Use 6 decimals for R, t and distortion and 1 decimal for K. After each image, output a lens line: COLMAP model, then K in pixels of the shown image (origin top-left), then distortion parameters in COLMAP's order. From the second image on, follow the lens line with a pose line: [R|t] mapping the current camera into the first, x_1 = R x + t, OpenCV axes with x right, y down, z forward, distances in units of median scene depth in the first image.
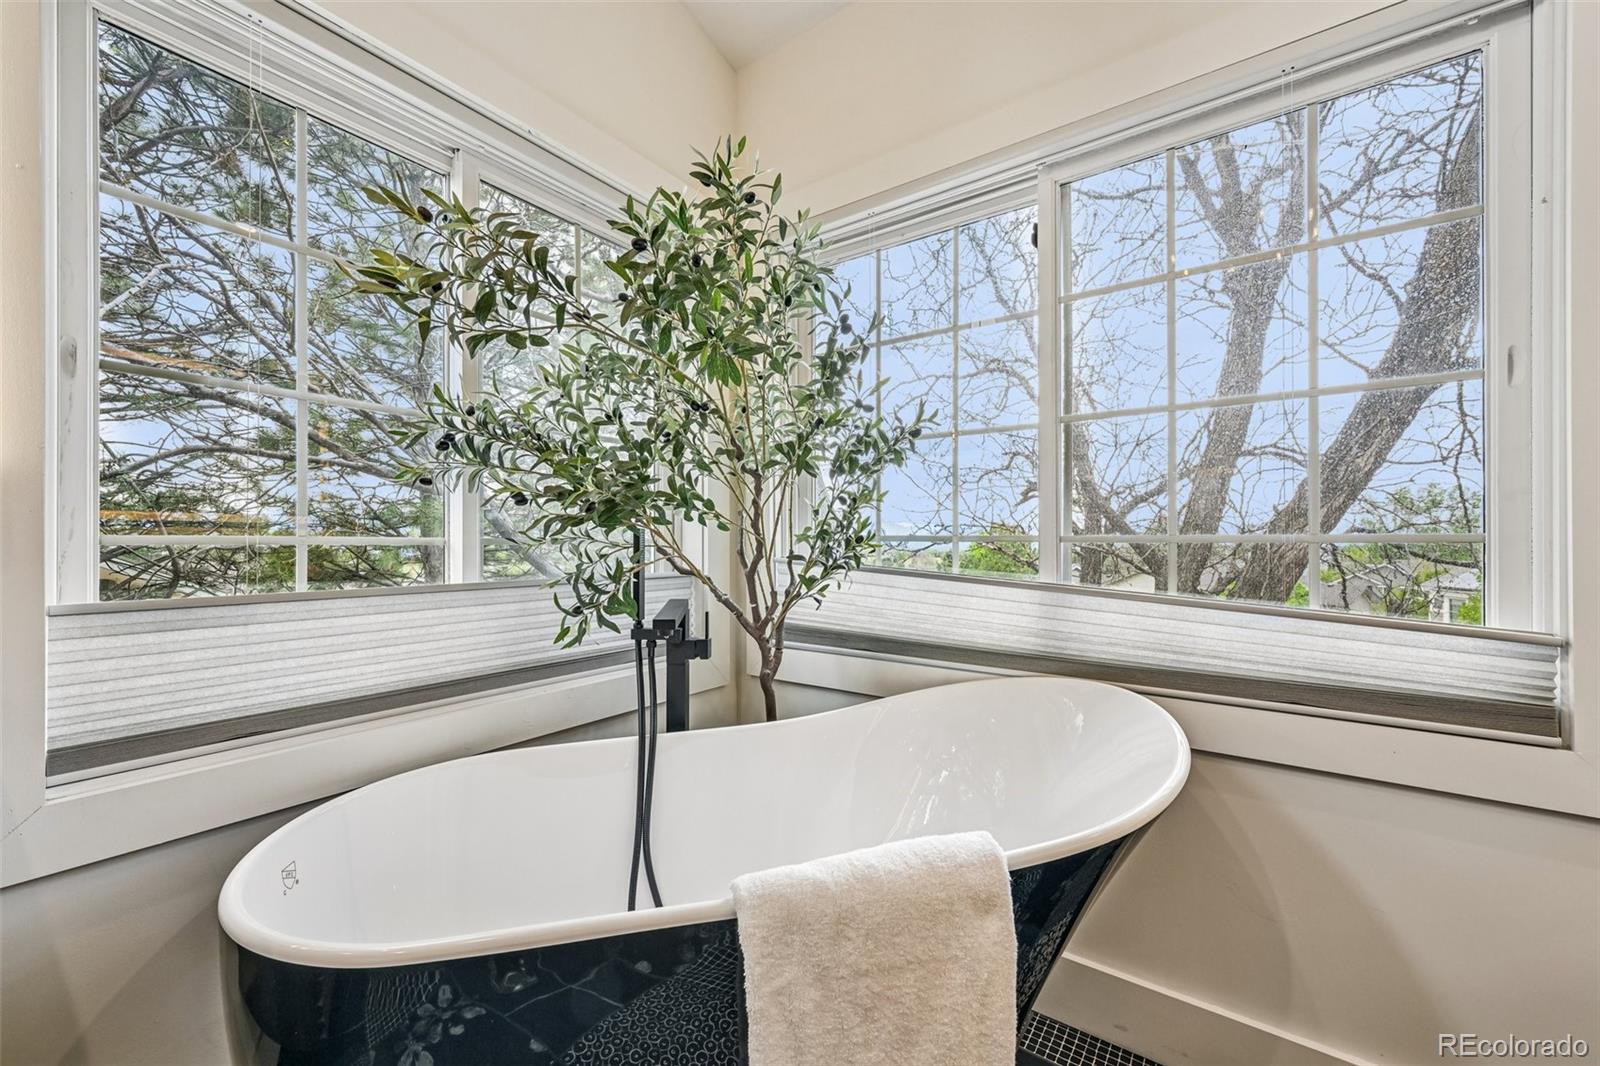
lens RADIAL K [[630.8, 0, 802.7], [0, 630.8, 543.6], [0, 0, 1]] dist [0.002959, 0.000101]
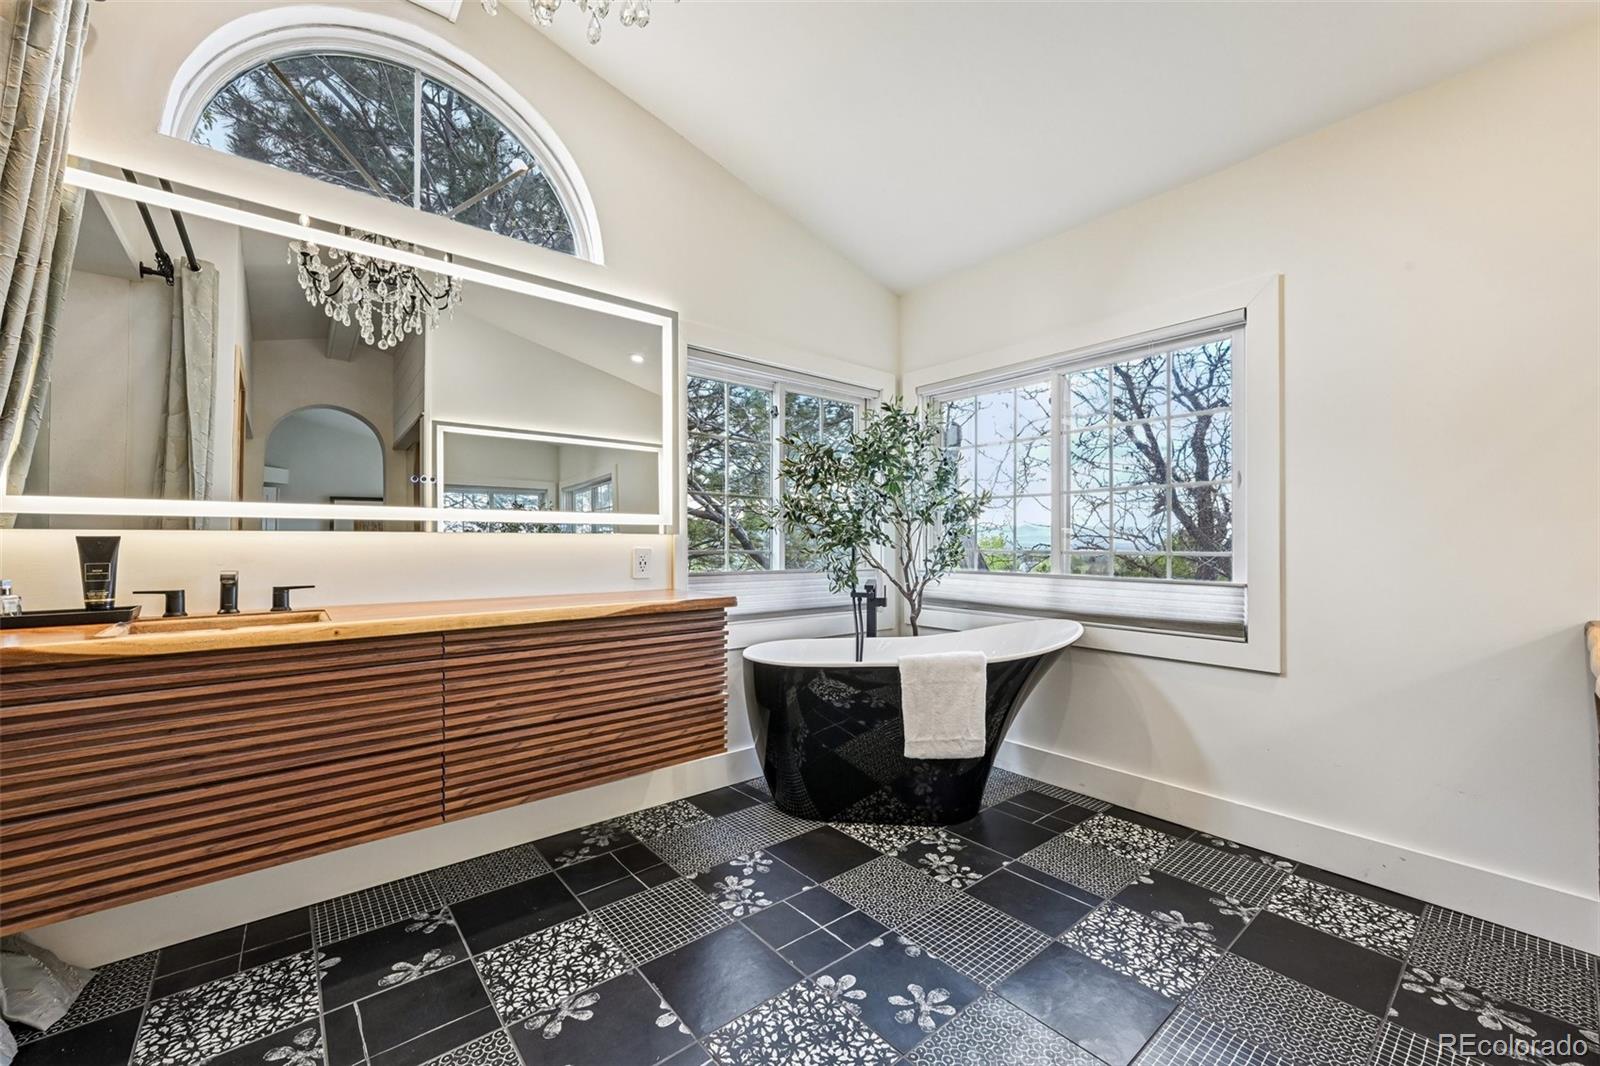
lens RADIAL K [[630.8, 0, 802.7], [0, 630.8, 543.6], [0, 0, 1]] dist [0.002959, 0.000101]
pose [[0.966833, 0.001314, -0.255407, 0.133705], [-0.003689, 0.999954, -0.008819, -0.016136], [0.255384, 0.009468, 0.966793, -1.229139]]
